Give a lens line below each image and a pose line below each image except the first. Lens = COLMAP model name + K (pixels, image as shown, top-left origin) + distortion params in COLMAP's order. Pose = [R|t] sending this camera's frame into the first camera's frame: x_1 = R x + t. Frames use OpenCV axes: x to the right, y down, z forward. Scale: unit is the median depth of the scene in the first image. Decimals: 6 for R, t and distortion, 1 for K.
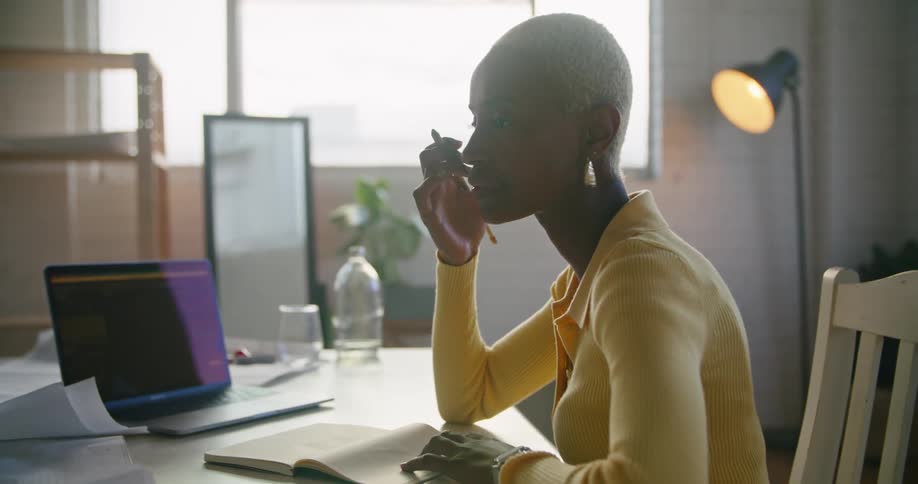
lens RADIAL K [[1038.0, 0, 456.8], [0, 1038.0, 243.8], [0, 0, 1]] dist [0.044614, 0.000000]
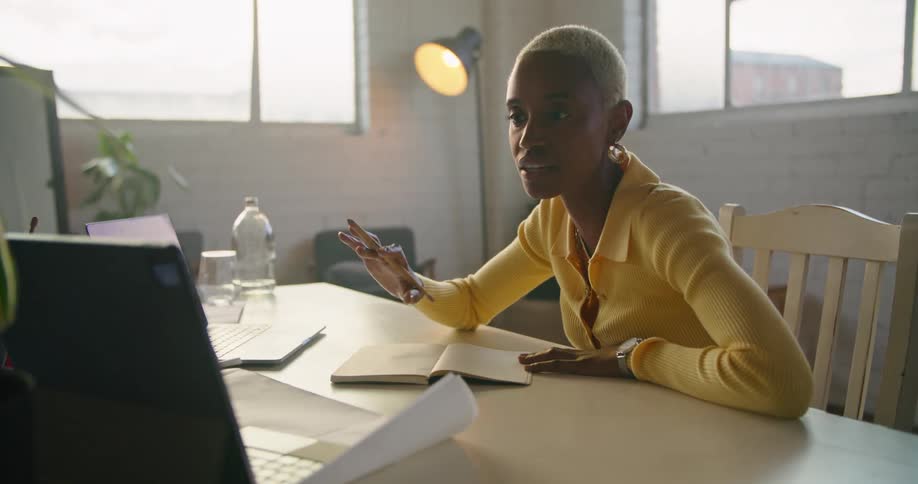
lens RADIAL K [[935.2, 0, 463.2], [0, 935.2, 227.8], [0, 0, 1]] dist [0.023081, 0.000000]
pose [[0.919790, -0.035789, 0.390775, -0.141827], [0.020775, 0.998877, 0.042582, -0.000242], [-0.391860, -0.031048, 0.919501, 0.001211]]
